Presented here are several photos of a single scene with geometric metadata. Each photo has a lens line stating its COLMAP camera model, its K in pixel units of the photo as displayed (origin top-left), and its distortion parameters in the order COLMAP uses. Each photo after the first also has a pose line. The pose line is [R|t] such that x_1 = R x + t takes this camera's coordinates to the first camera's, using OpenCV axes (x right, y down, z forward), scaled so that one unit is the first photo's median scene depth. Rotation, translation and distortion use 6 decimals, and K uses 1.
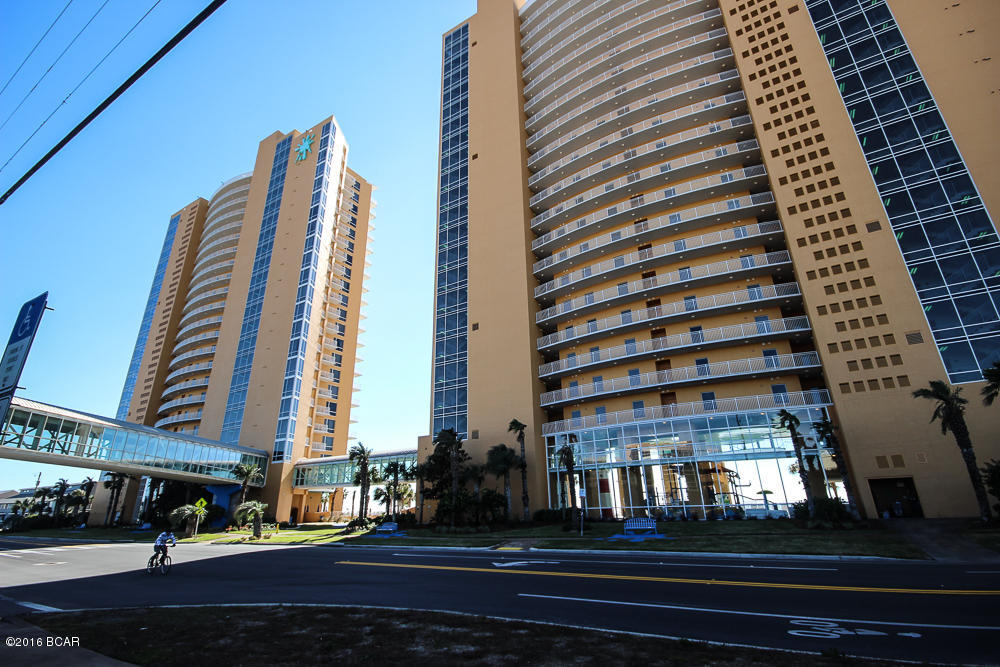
lens RADIAL K [[462.8, 0, 499.8], [0, 462.8, 334.2], [0, 0, 1]] dist [0.001613, -0.004171]
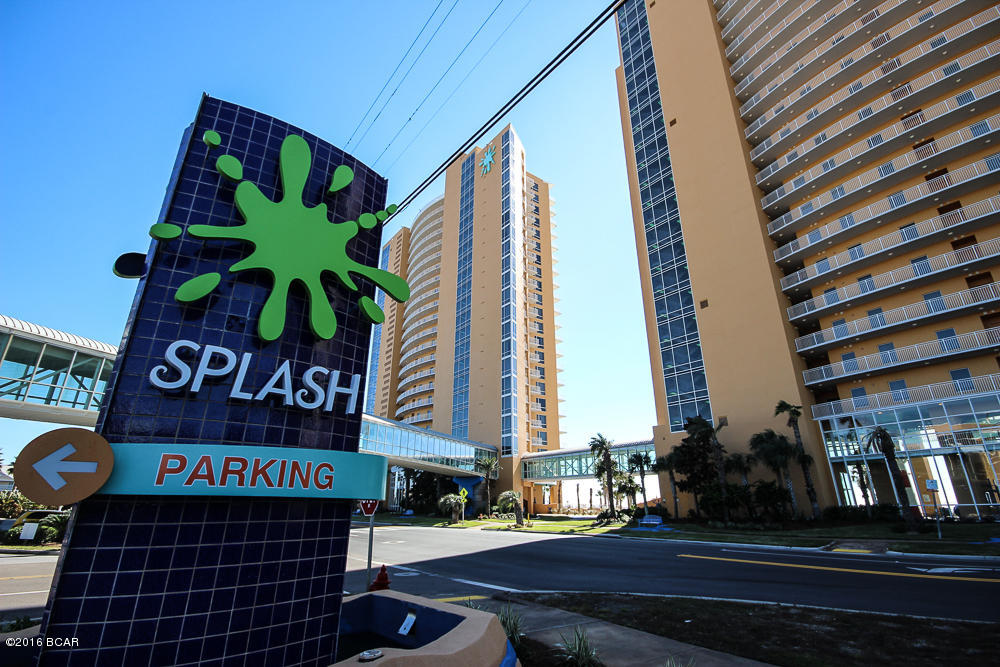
lens RADIAL K [[462.8, 0, 501.4], [0, 462.8, 335.5], [0, 0, 1]] dist [0.001613, -0.004171]
pose [[0.934257, -0.100981, -0.342005, -0.125447], [0.104487, 0.994492, -0.008209, 0.011493], [0.340950, -0.028066, 0.939662, 0.009491]]
